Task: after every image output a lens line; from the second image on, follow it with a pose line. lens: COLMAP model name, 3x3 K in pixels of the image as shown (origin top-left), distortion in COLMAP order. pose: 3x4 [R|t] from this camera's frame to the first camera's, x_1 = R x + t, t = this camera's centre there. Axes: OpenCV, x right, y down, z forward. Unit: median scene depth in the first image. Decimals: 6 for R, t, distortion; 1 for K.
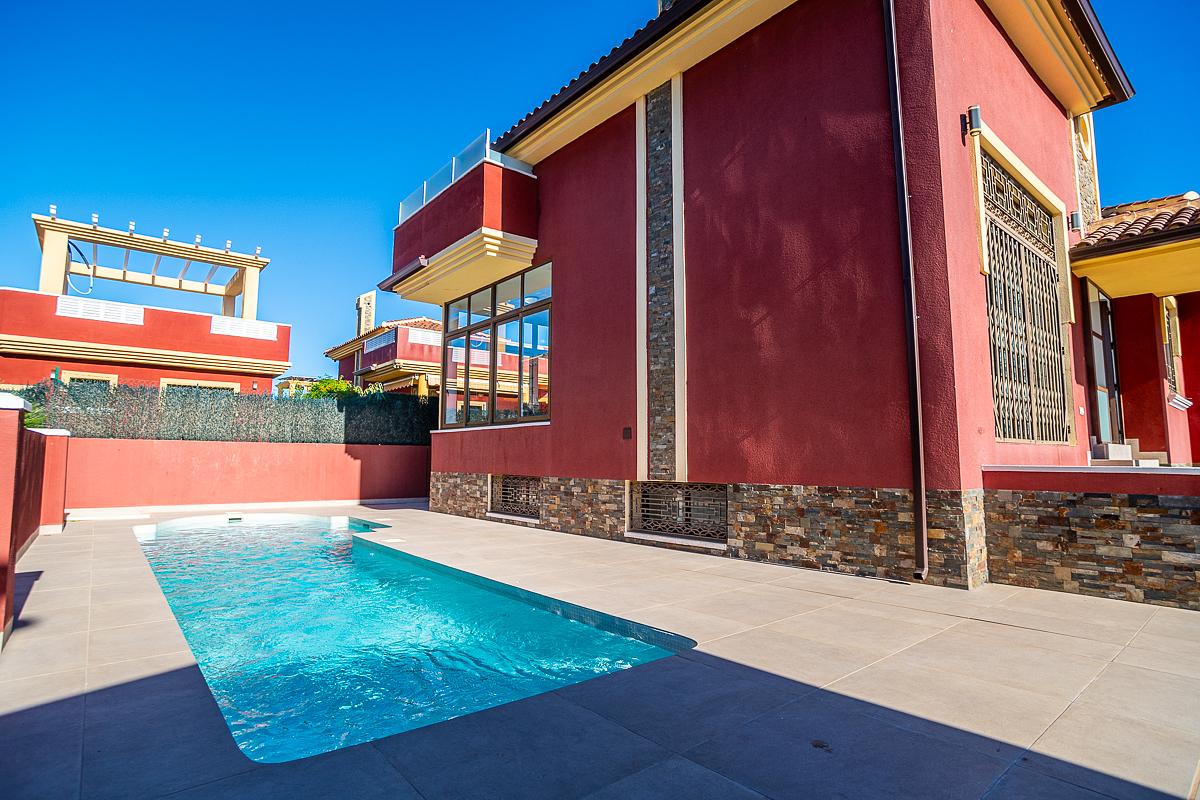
lens RADIAL K [[591.7, 0, 594.9], [0, 591.7, 396.5], [0, 0, 1]] dist [-0.061354, 0.025513]
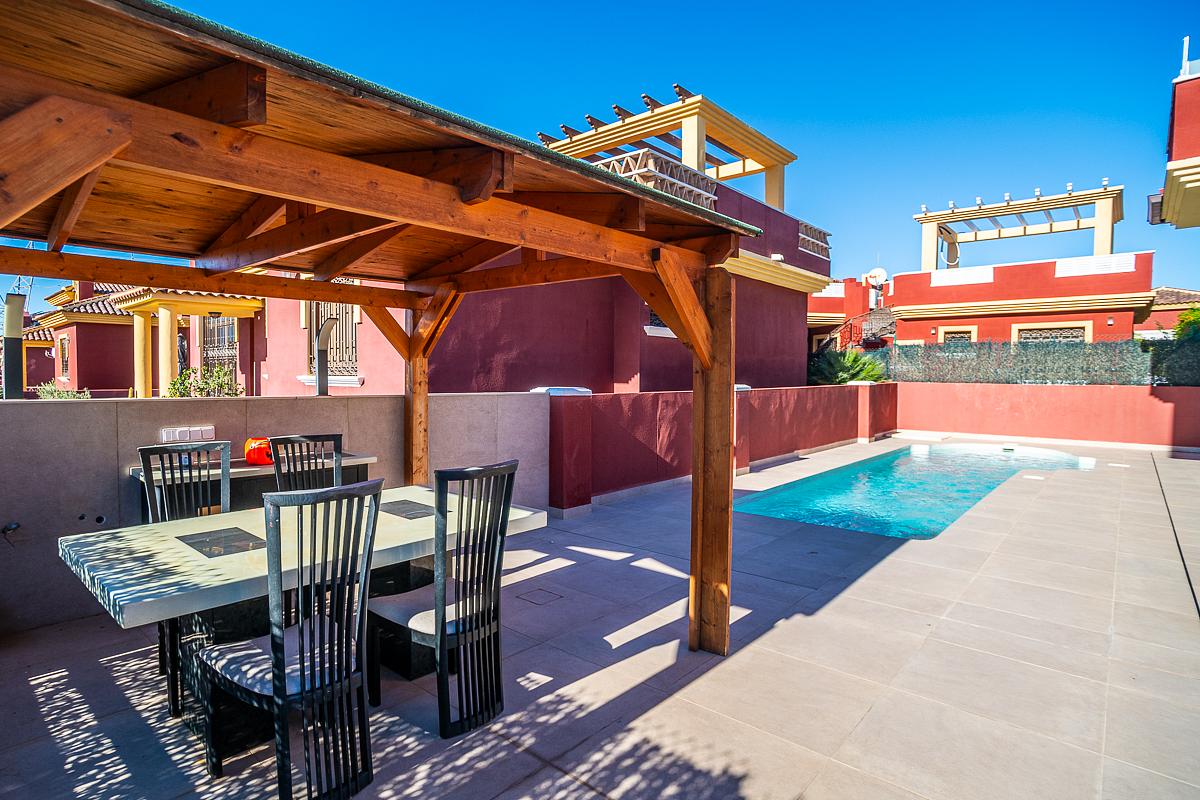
lens RADIAL K [[600.7, 0, 624.9], [0, 600.7, 395.8], [0, 0, 1]] dist [-0.063635, 0.000111]
pose [[0.219728, 0.036039, -0.974895, 0.252969], [0.085288, 0.994781, 0.055997, -0.024632], [0.971826, -0.095451, 0.215508, -0.024648]]
